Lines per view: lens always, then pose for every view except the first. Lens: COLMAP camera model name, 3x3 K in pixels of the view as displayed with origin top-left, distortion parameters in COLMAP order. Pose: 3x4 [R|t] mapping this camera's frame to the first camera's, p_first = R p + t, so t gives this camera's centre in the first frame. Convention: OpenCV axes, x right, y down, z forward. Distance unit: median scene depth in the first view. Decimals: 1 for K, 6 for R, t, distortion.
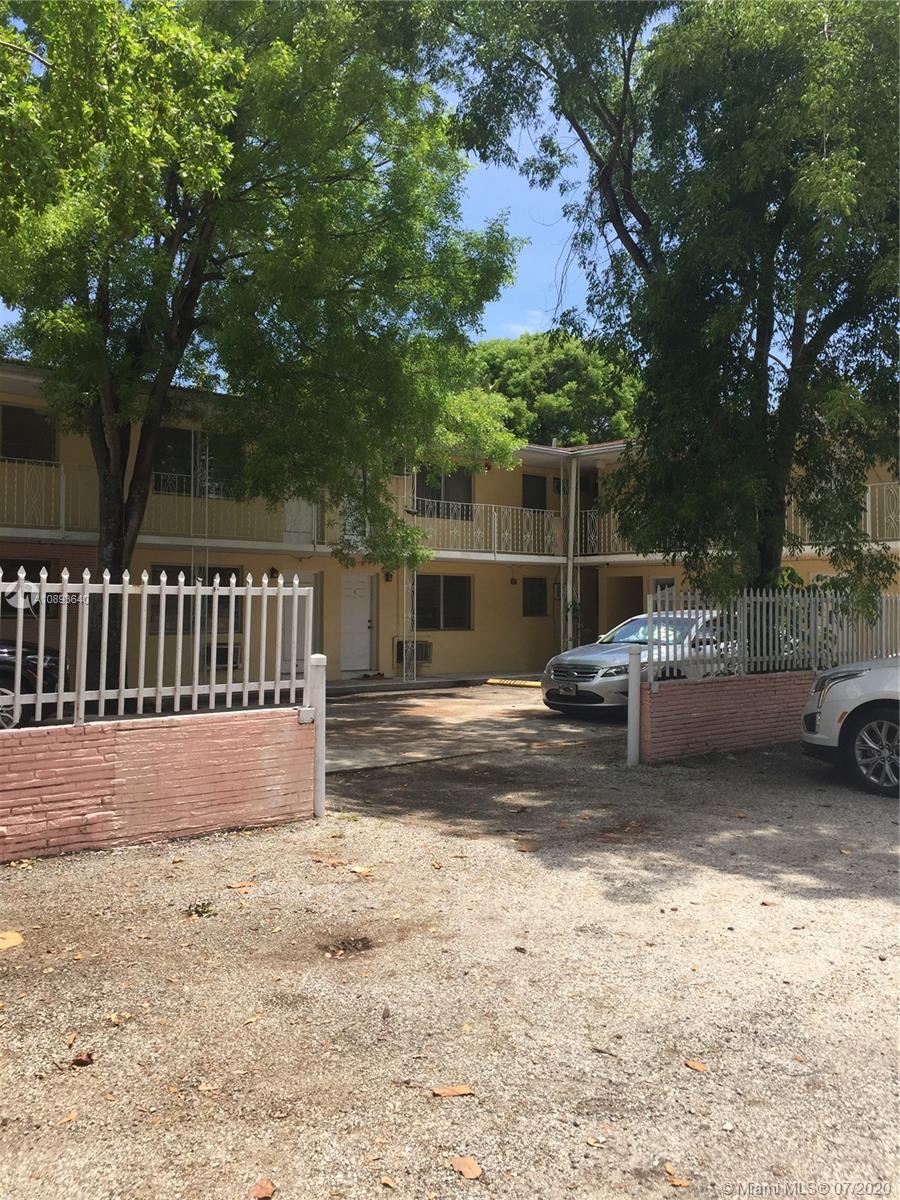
lens RADIAL K [[1015.8, 0, 447.6], [0, 1015.8, 595.1], [0, 0, 1]] dist [0.018239, 0.003261]
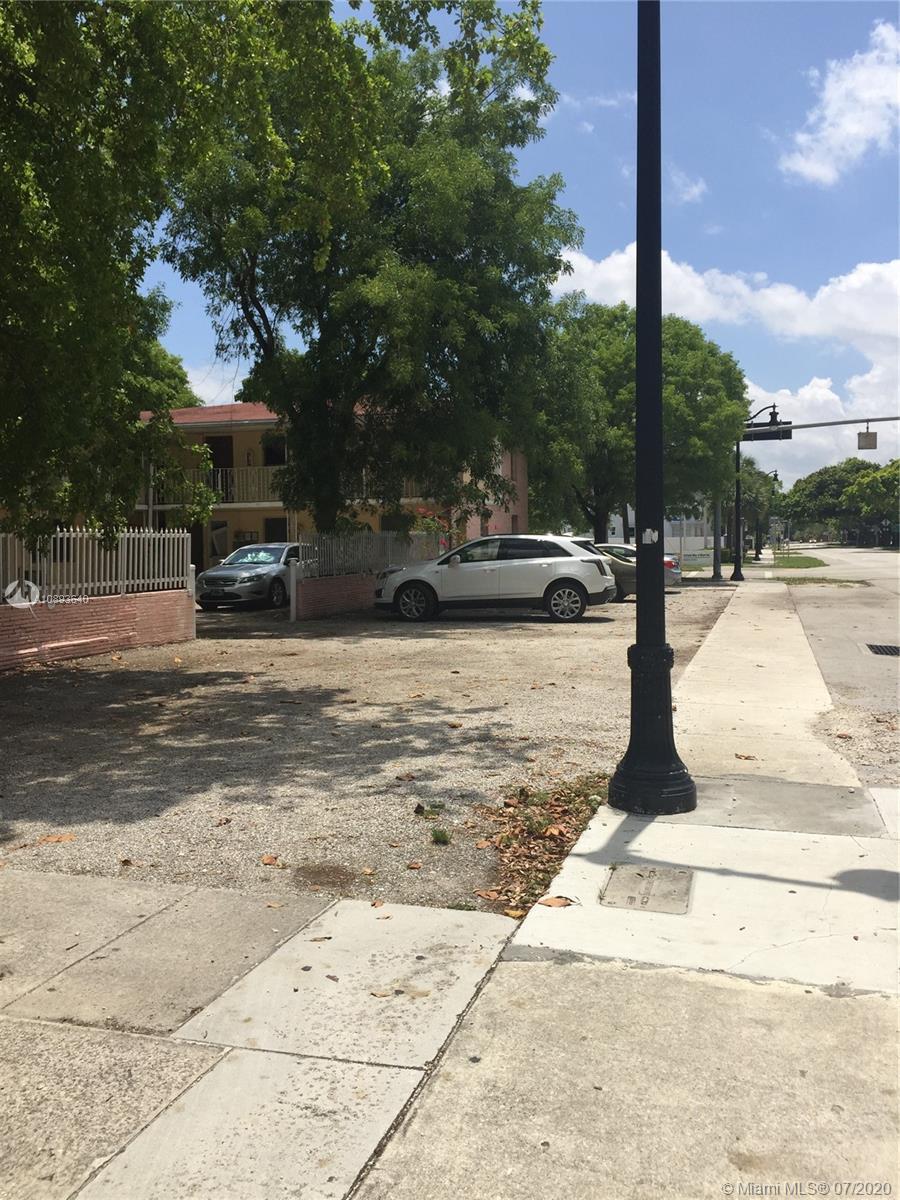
lens RADIAL K [[1015.8, 0, 449.5], [0, 1015.8, 601.1], [0, 0, 1]] dist [0.018239, 0.003261]
pose [[0.855228, -0.046109, 0.516197, -0.647845], [0.009842, 0.997300, 0.072777, -0.013493], [-0.518159, -0.057160, 0.853372, -0.941459]]
